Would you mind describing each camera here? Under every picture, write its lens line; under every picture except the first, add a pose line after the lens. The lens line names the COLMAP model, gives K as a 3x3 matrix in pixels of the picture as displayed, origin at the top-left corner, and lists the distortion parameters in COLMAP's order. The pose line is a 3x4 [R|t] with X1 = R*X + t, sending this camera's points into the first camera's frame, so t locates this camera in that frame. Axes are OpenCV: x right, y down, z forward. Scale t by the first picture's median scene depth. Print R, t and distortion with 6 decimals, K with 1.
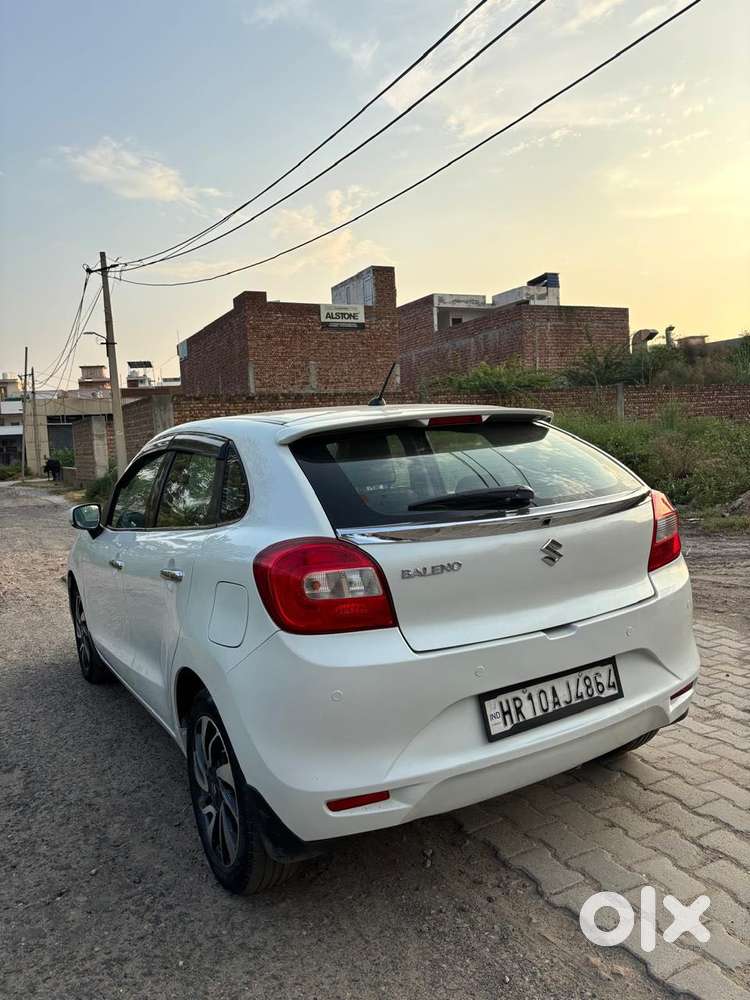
lens RADIAL K [[759.9, 0, 375.0], [0, 759.9, 500.0], [0, 0, 1]] dist [0.002452, 0.001301]
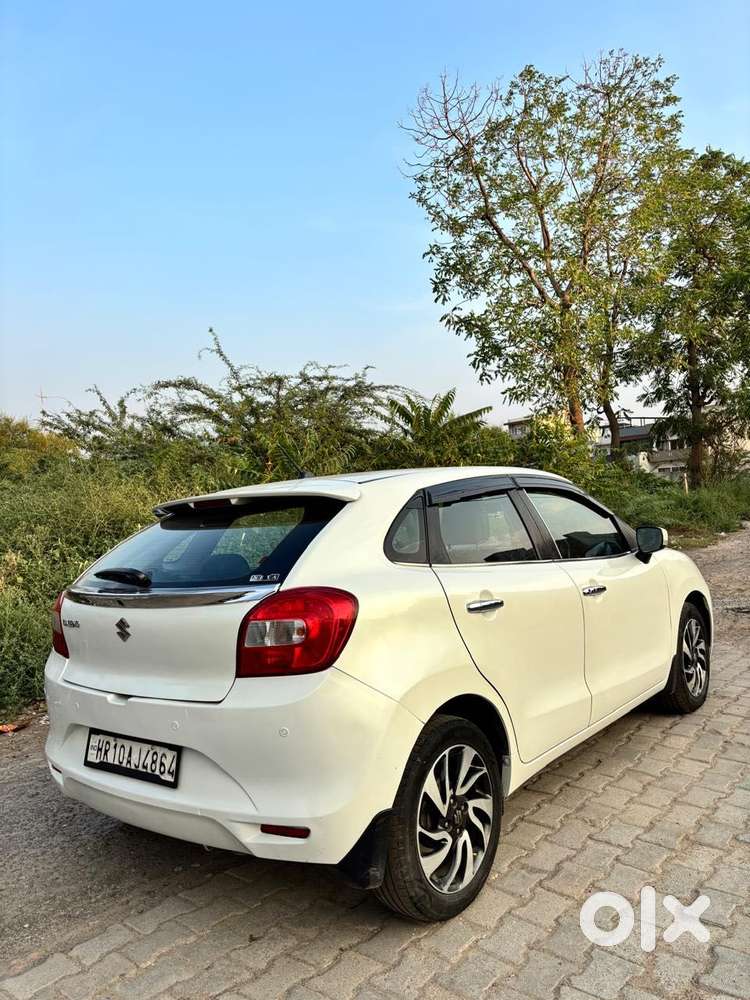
lens RADIAL K [[747.3, 0, 375.0], [0, 747.3, 500.0], [0, 0, 1]] dist [0.004303, 0.001411]
pose [[0.371887, 0.027411, -0.927873, 1.364850], [-0.023845, 0.999516, 0.019970, -0.153104], [0.927972, 0.014698, 0.372360, 0.888242]]
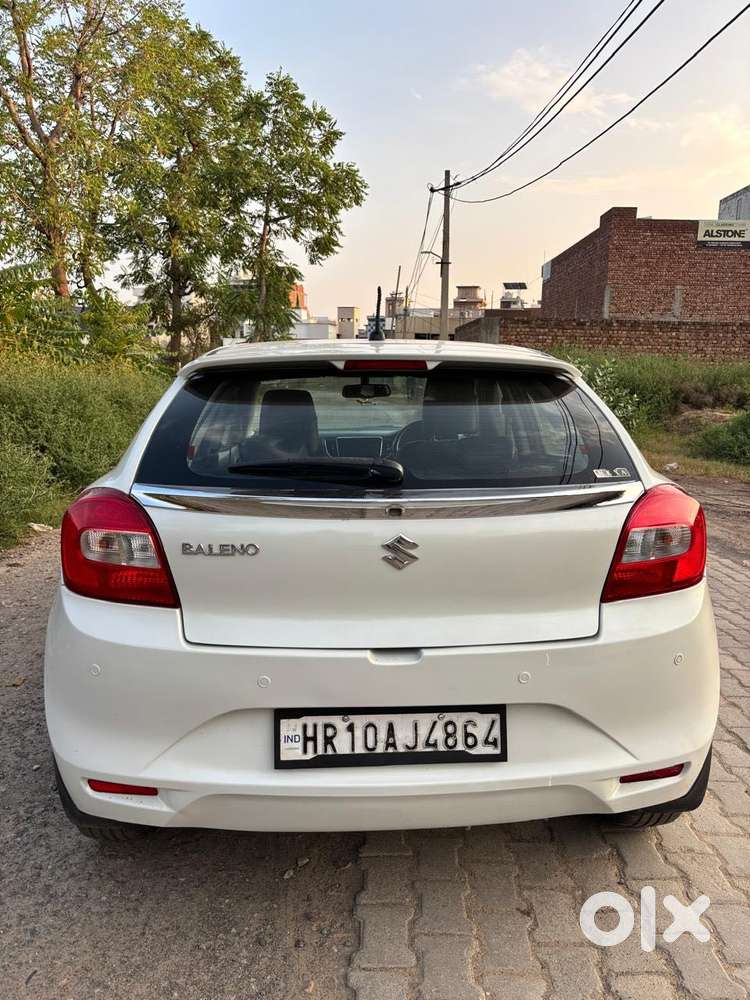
lens RADIAL K [[759.9, 0, 375.0], [0, 759.9, 500.0], [0, 0, 1]] dist [0.002452, 0.001301]
pose [[0.885935, 0.144221, -0.440817, 0.511702], [-0.100700, 0.987566, 0.120717, -0.067505], [0.452746, -0.062558, 0.889442, 0.310364]]
